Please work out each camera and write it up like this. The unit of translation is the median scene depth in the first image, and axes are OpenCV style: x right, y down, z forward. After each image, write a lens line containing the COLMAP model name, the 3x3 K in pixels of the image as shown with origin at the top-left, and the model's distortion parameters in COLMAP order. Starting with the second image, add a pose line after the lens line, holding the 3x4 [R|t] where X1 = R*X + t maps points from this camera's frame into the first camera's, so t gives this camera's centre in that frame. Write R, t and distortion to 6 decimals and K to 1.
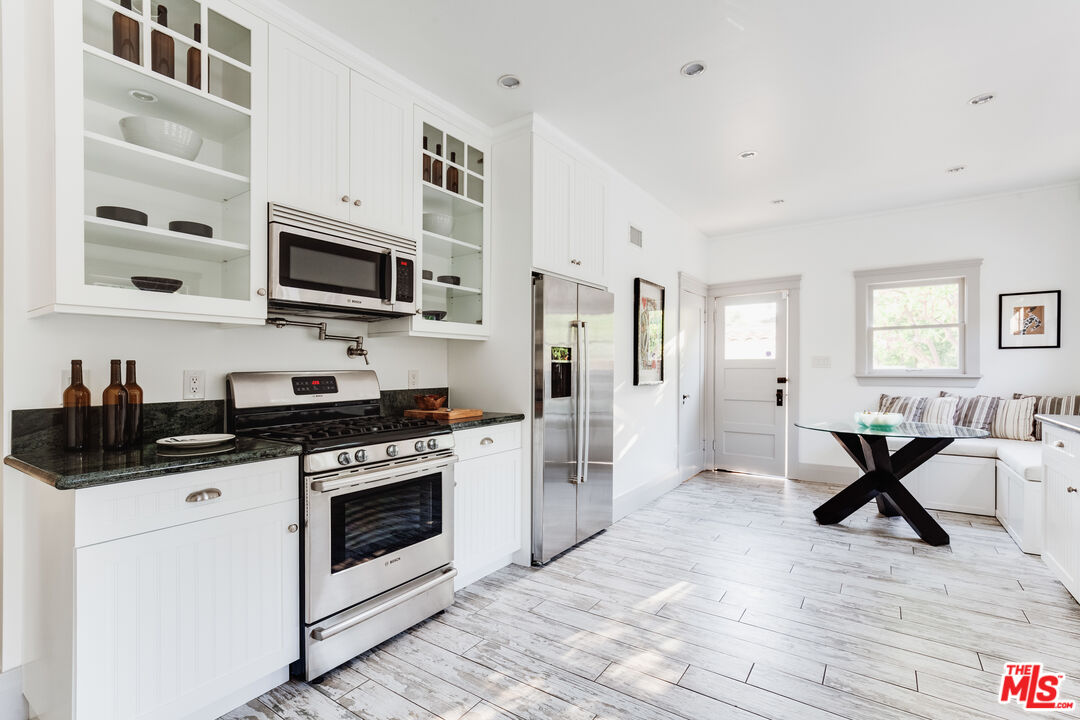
lens RADIAL K [[502.6, 0, 535.9], [0, 502.6, 366.1], [0, 0, 1]] dist [0.001906, 0.000673]
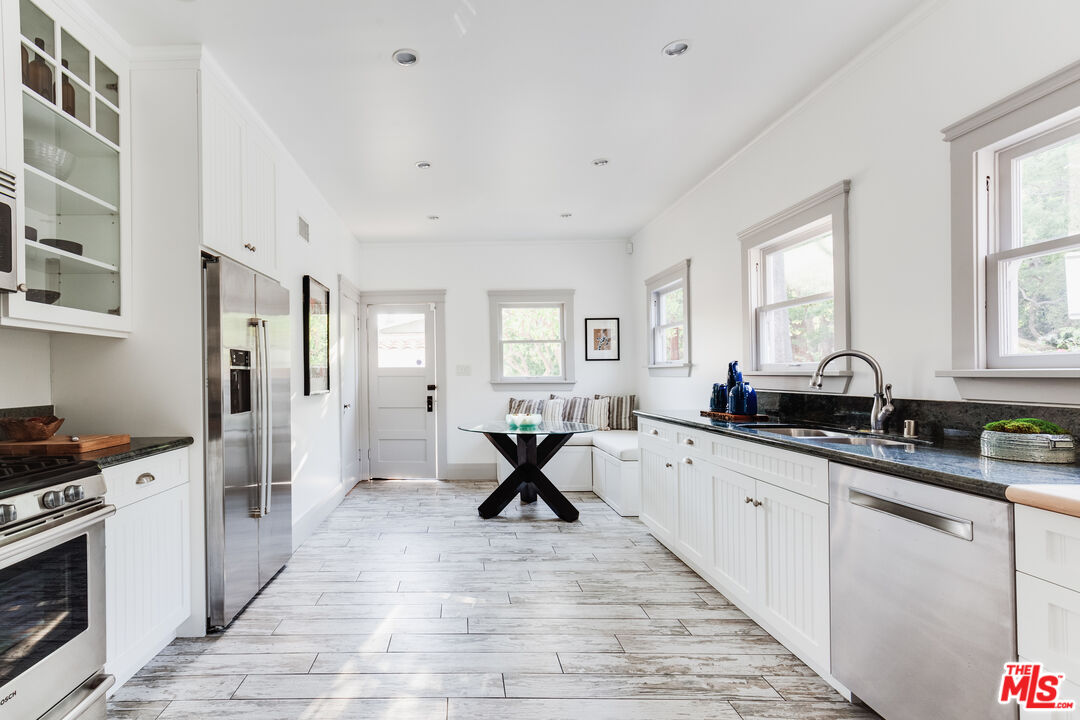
lens RADIAL K [[520.7, 0, 490.5], [0, 520.7, 373.9], [0, 0, 1]] dist [0.001517, 0.008716]
pose [[0.828348, -0.000203, 0.560214, -0.080637], [0.000531, 1.000000, -0.000424, 0.001017], [-0.560214, 0.000648, 0.828348, 0.081643]]
